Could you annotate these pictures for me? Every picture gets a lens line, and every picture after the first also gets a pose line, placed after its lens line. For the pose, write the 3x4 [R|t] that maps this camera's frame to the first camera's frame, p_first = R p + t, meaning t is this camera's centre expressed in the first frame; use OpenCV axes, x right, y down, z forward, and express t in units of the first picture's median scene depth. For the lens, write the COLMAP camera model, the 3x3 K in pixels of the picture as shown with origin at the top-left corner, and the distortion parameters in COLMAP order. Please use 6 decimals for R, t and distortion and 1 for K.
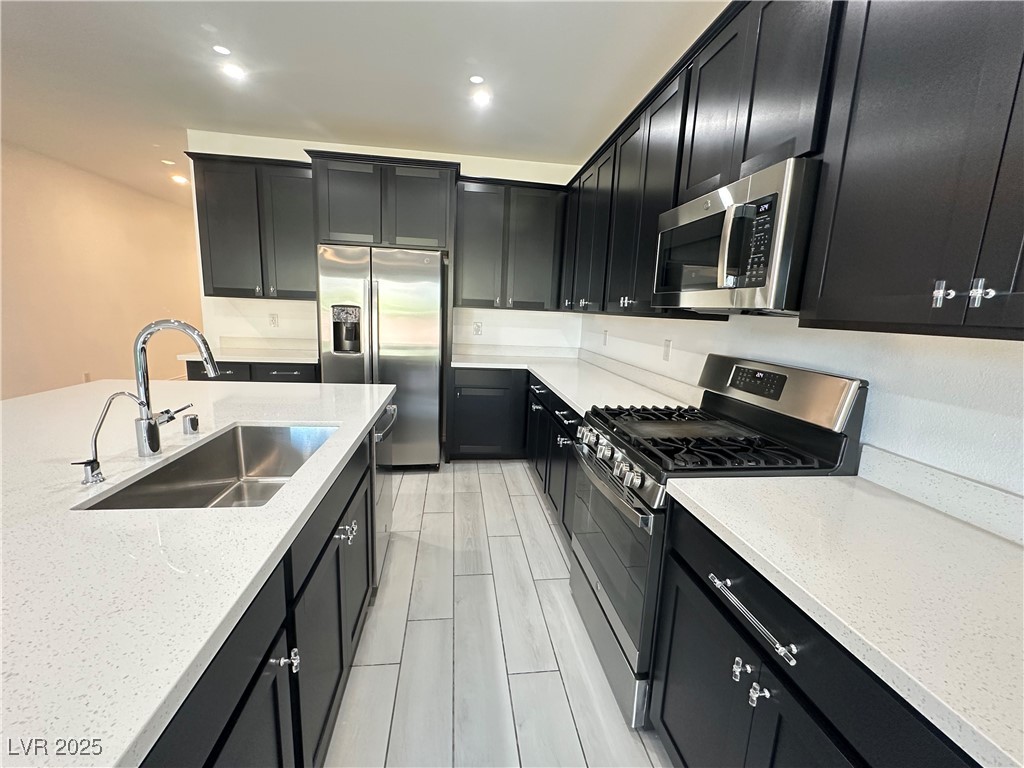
lens RADIAL K [[428.4, 0, 511.6], [0, 428.4, 385.0], [0, 0, 1]] dist [-0.002779, 0.000661]
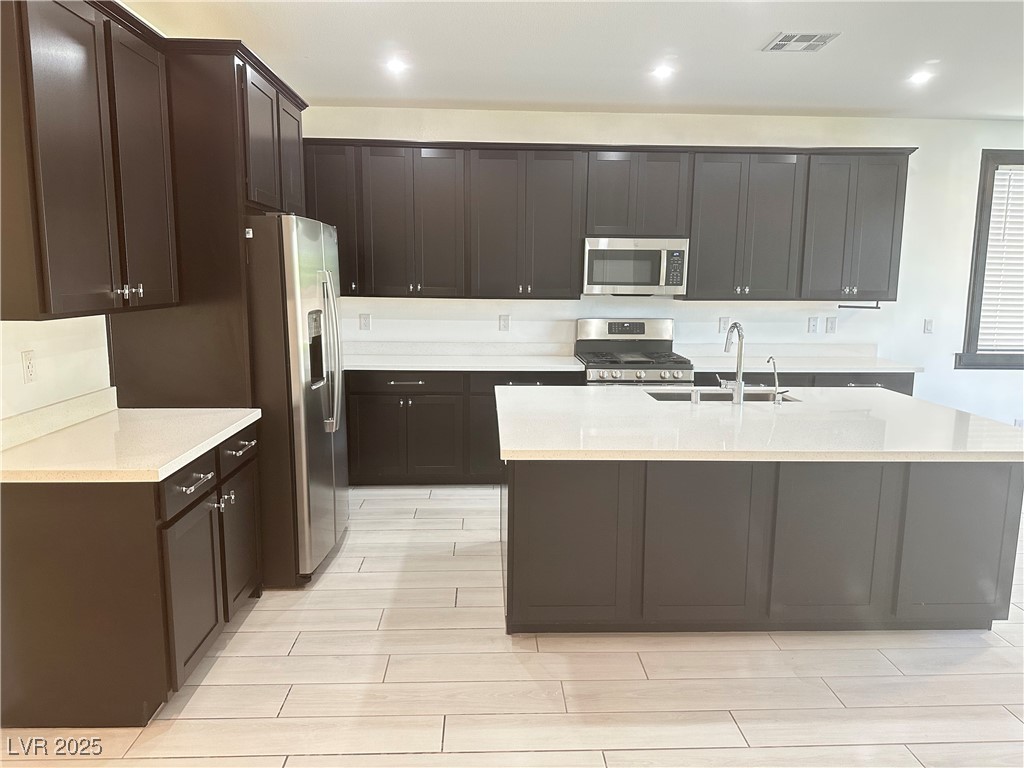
lens RADIAL K [[718.9, 0, 517.7], [0, 718.9, 383.3], [0, 0, 1]] dist [0.089600, -0.123756]
pose [[0.084828, -0.185347, 0.979005, -1.469391], [0.168816, 0.971015, 0.169207, -0.215631], [-0.981991, 0.150918, 0.113659, 0.601997]]
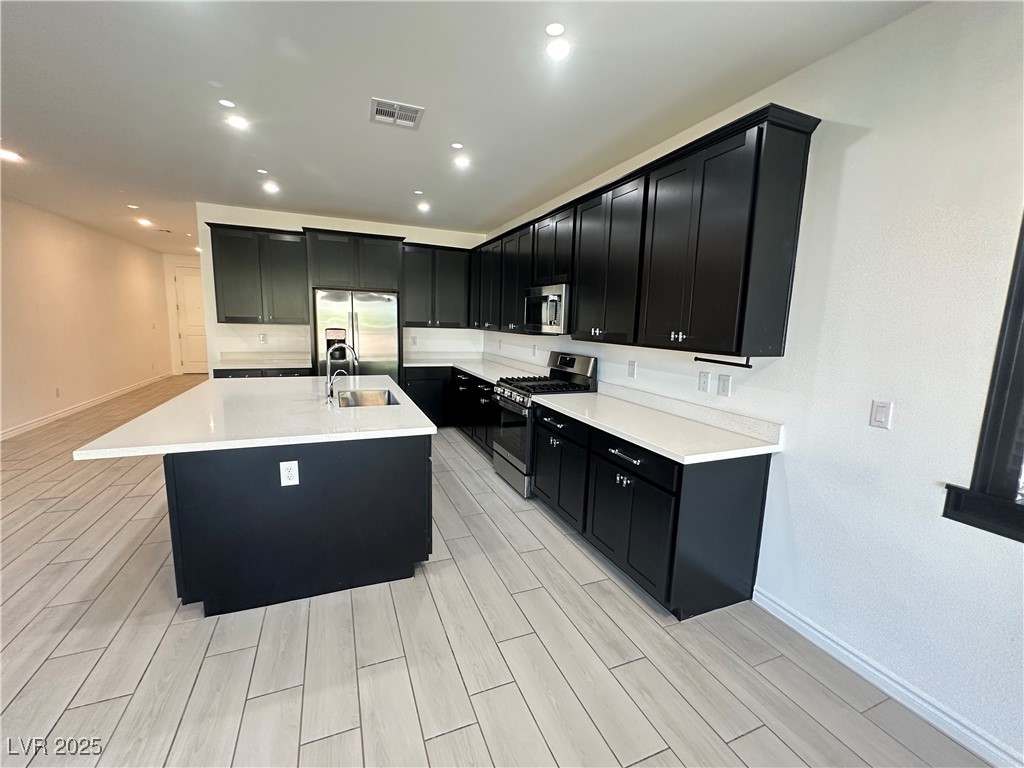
lens RADIAL K [[428.4, 0, 511.6], [0, 428.4, 385.0], [0, 0, 1]] dist [-0.002779, 0.000661]
pose [[0.965390, -0.051470, 0.255682, -0.182903], [0.055961, 0.998380, -0.010315, 0.067946], [-0.254736, 0.024266, 0.966706, -0.647994]]
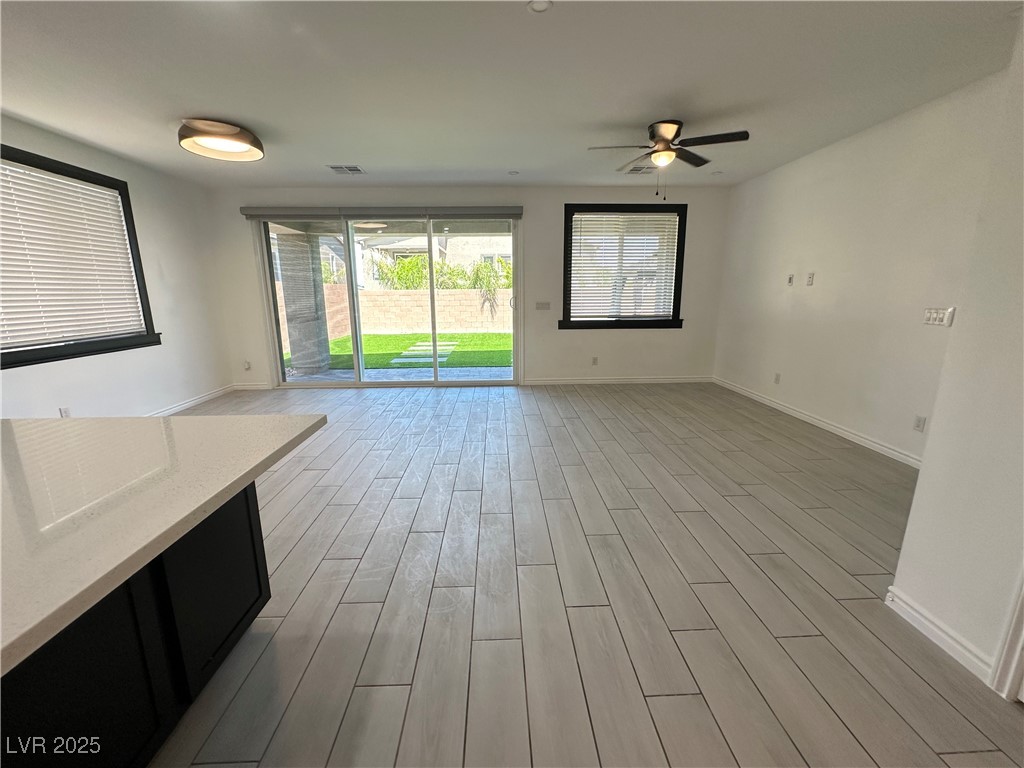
lens RADIAL K [[428.4, 0, 511.6], [0, 428.4, 385.0], [0, 0, 1]] dist [-0.002779, 0.000661]
pose [[-0.994926, -0.055443, 0.083957, -0.876856], [-0.018718, 0.921898, 0.386981, -0.130557], [-0.098855, 0.383446, -0.918258, 0.504668]]
